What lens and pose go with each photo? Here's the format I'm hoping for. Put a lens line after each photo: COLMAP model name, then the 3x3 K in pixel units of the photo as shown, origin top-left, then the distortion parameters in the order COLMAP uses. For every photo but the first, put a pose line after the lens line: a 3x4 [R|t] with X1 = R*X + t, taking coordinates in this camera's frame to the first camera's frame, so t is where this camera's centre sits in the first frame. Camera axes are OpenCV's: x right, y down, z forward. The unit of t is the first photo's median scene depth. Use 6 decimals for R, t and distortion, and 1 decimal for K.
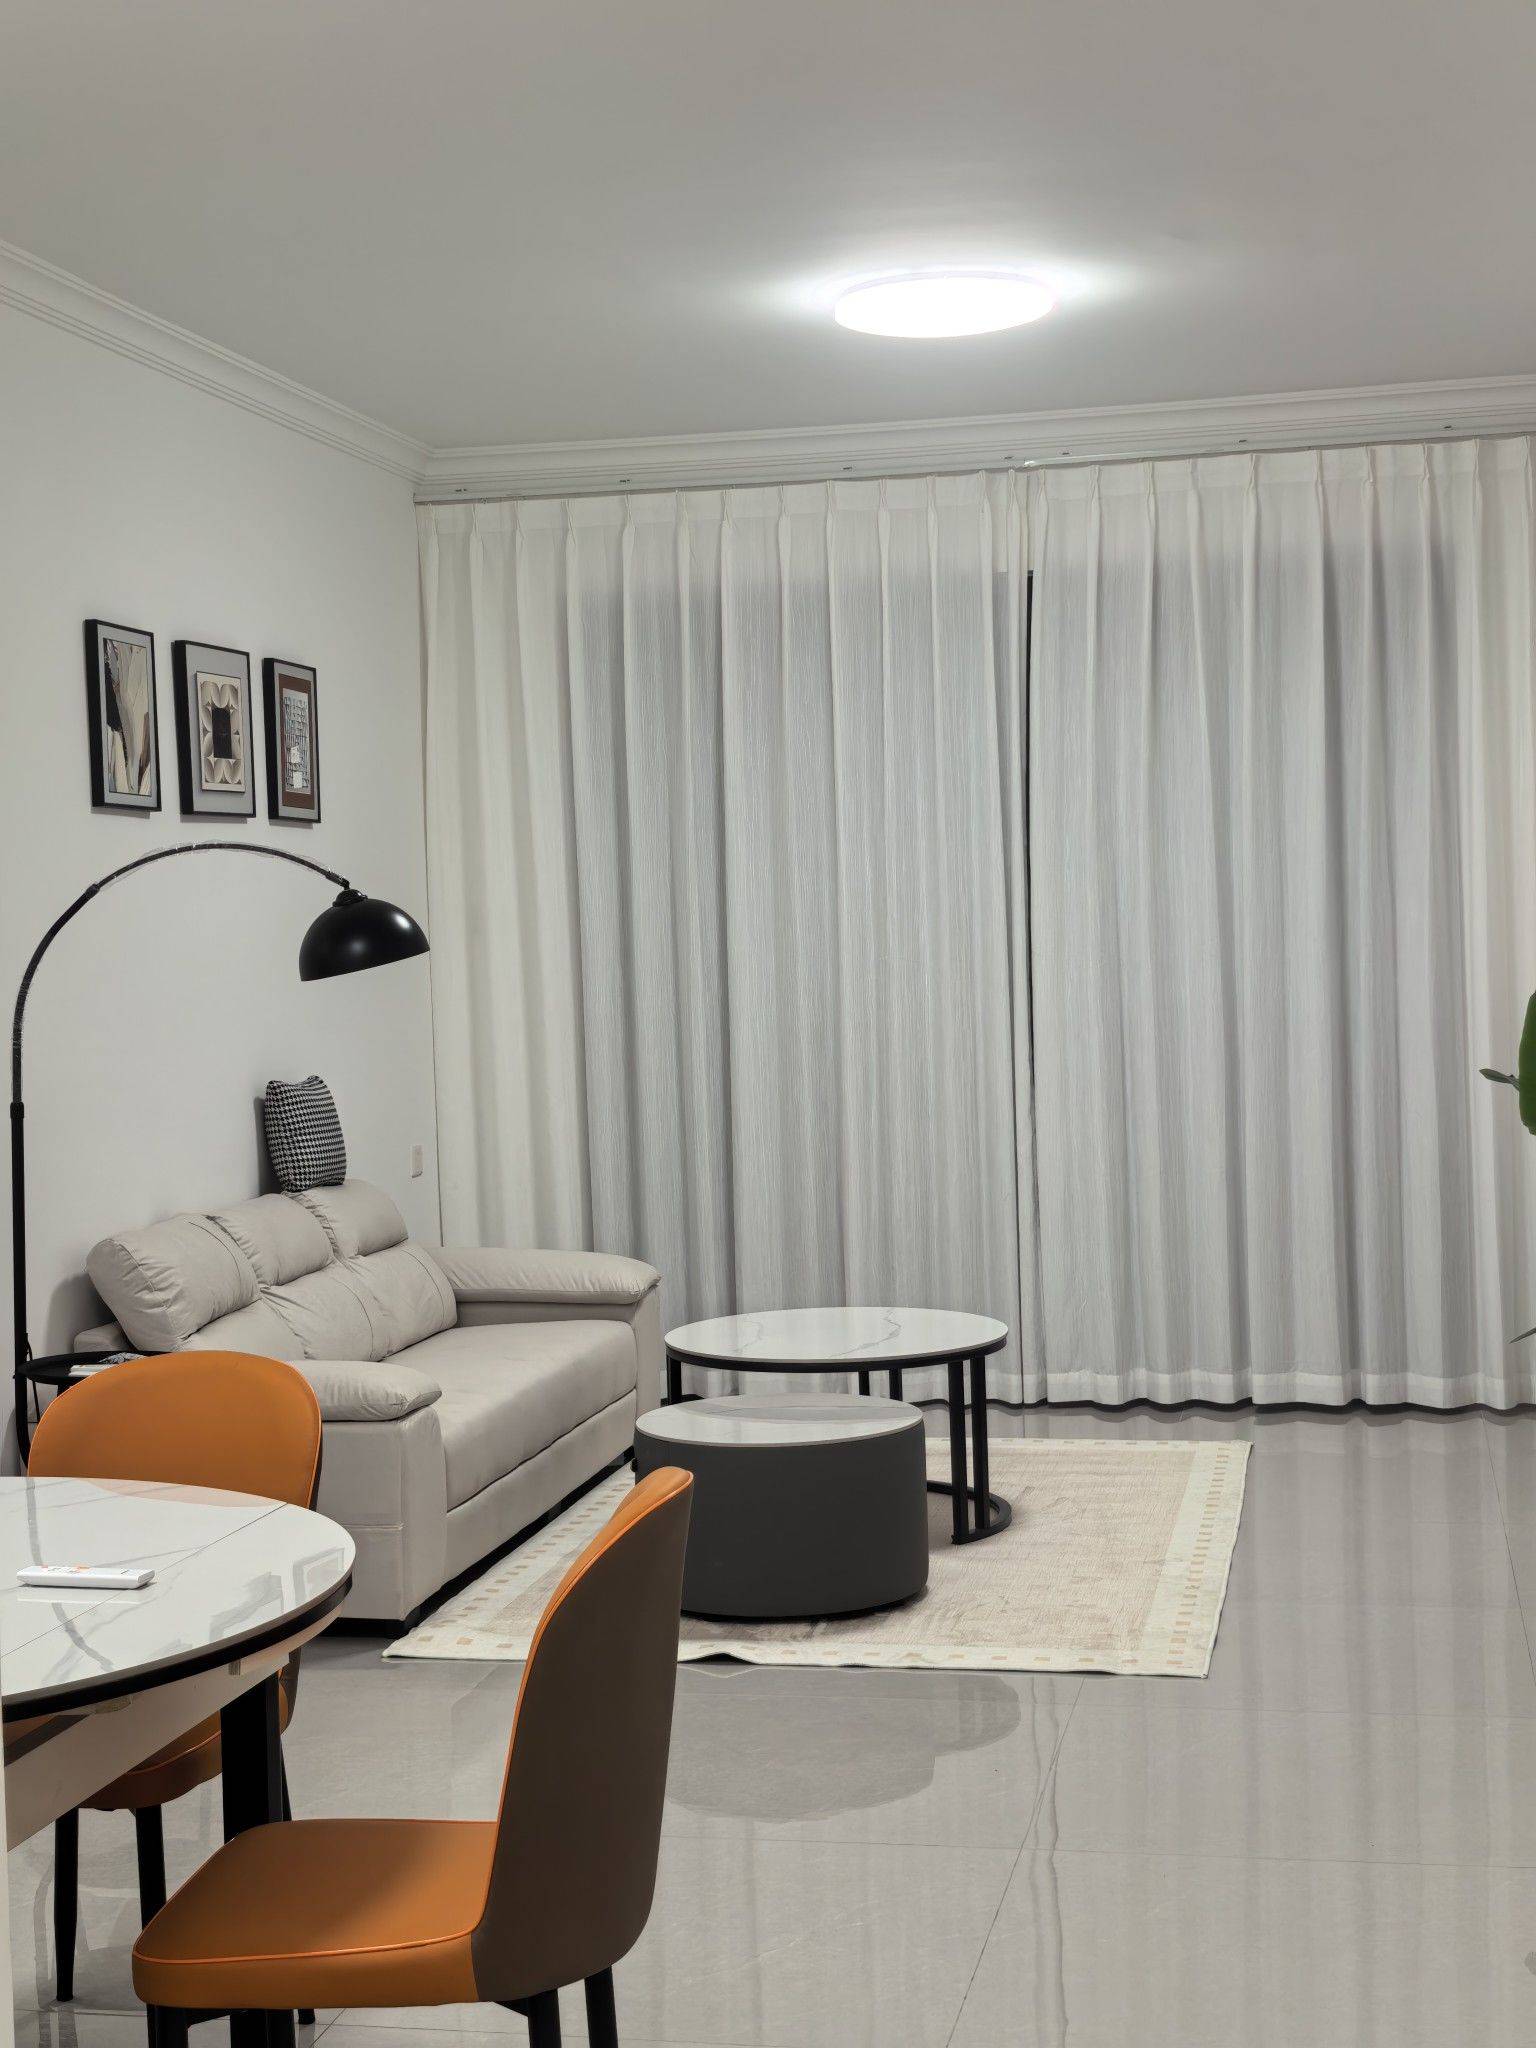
lens RADIAL K [[2400.2, 0, 798.3], [0, 2400.2, 1028.8], [0, 0, 1]] dist [0.260001, -0.832349]
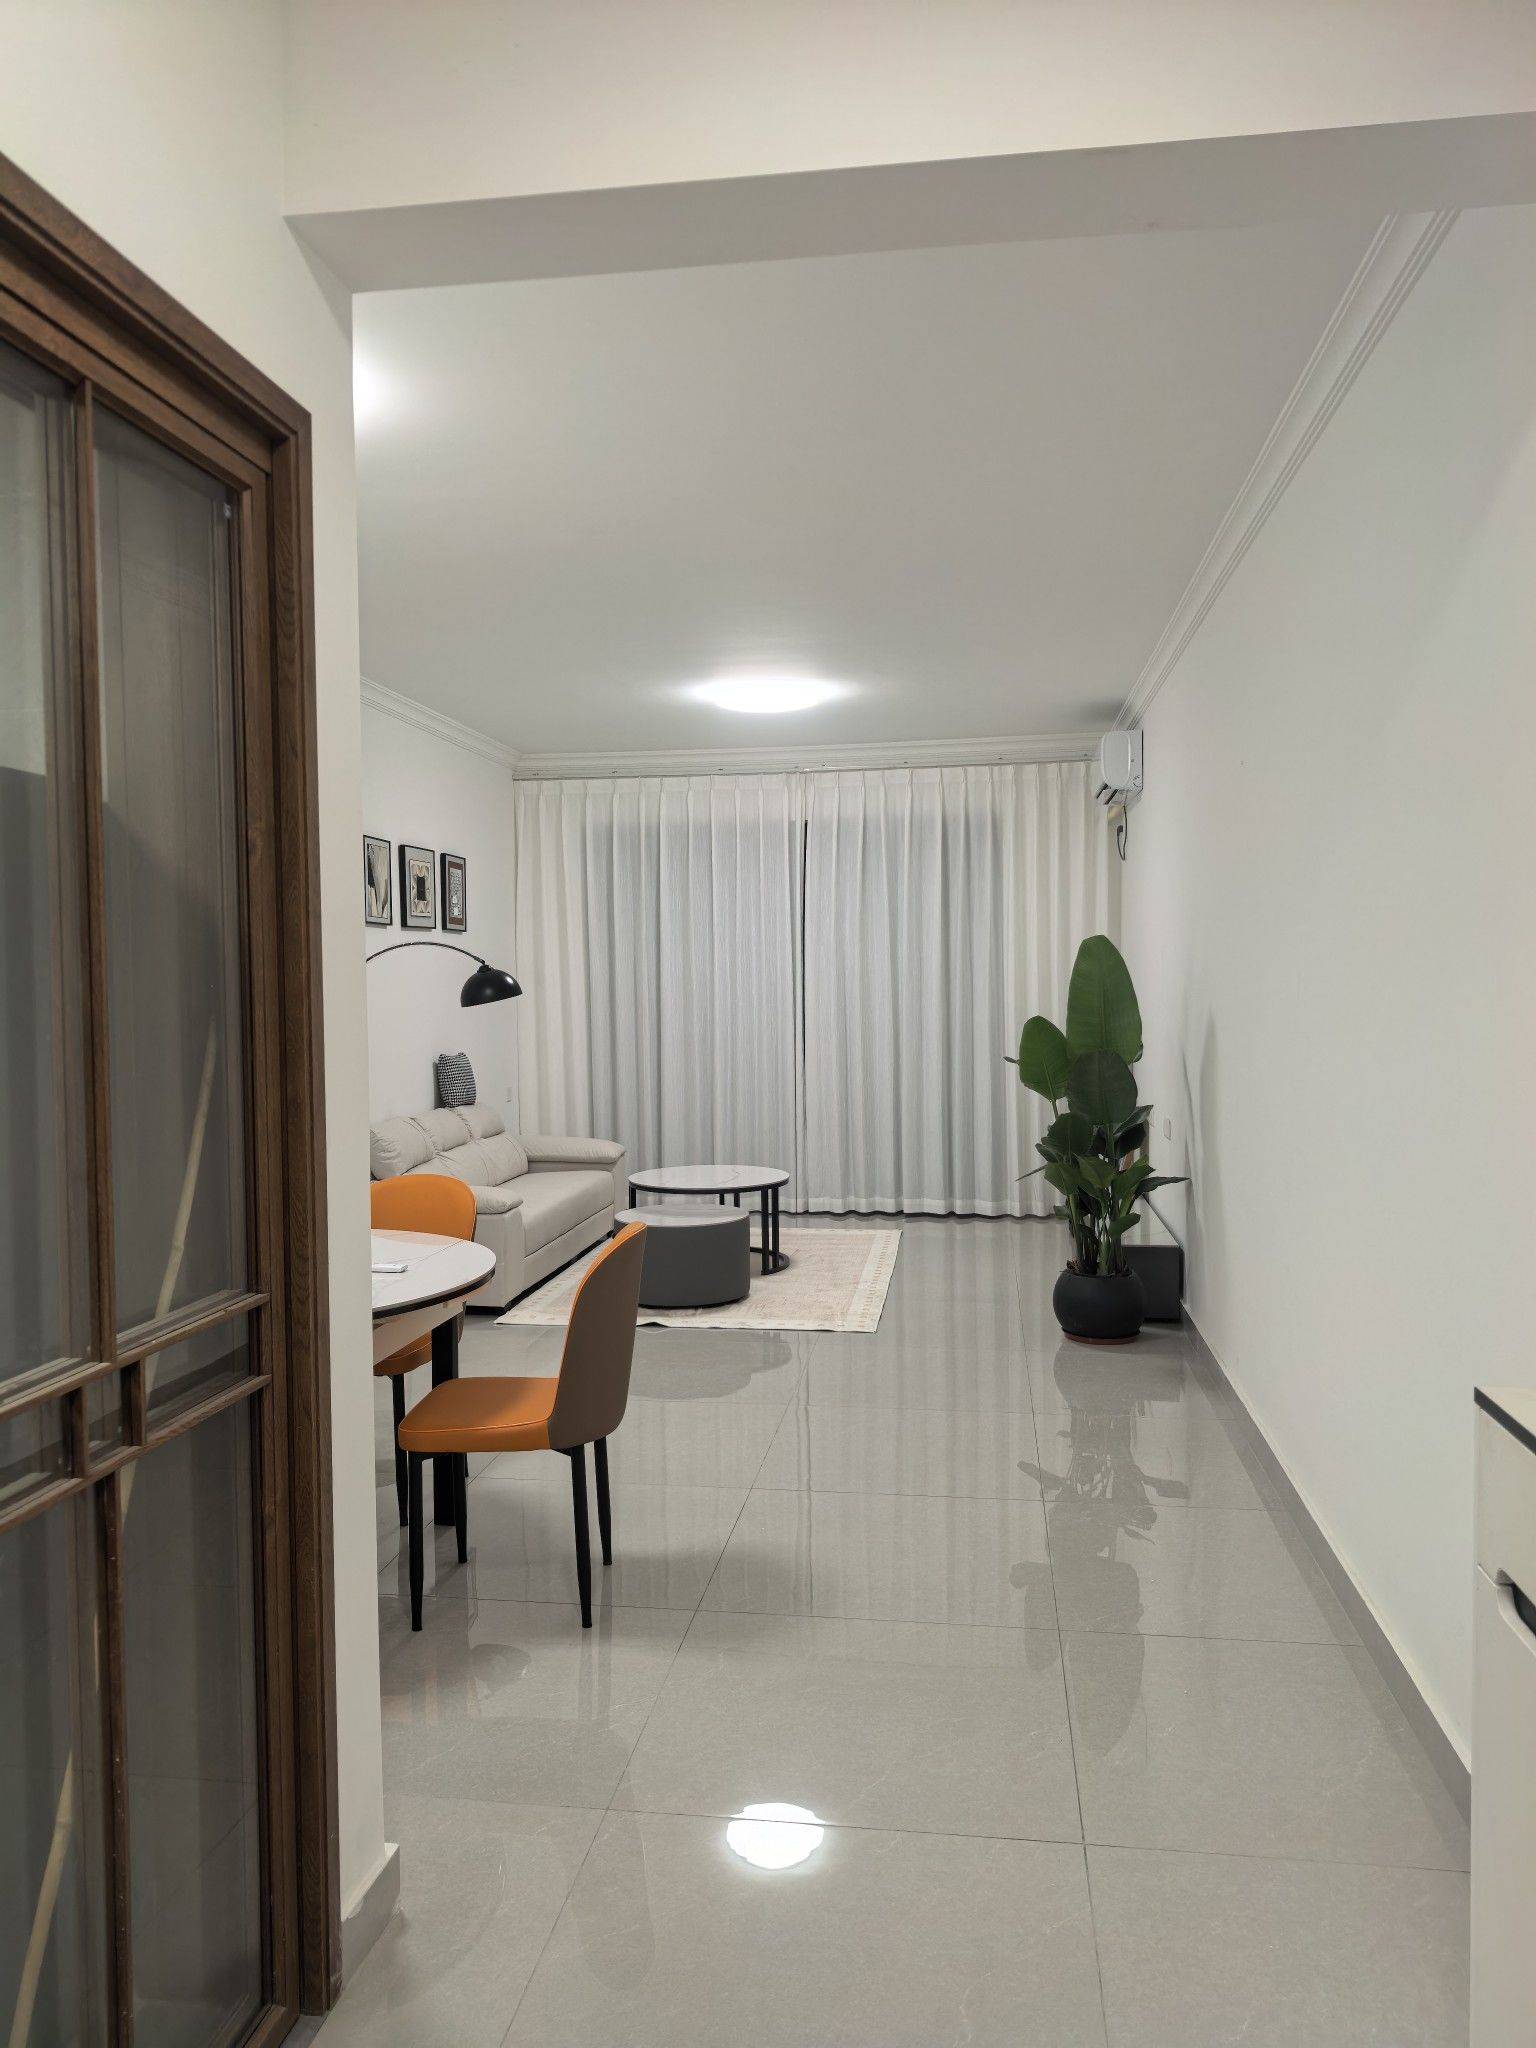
lens RADIAL K [[2400.2, 0, 798.3], [0, 2400.2, 1028.8], [0, 0, 1]] dist [0.260001, -0.832349]
pose [[0.998312, 0.016927, 0.055554, -0.025297], [-0.016157, 0.999767, -0.014286, 0.024257], [-0.055783, 0.013364, 0.998353, -1.106638]]
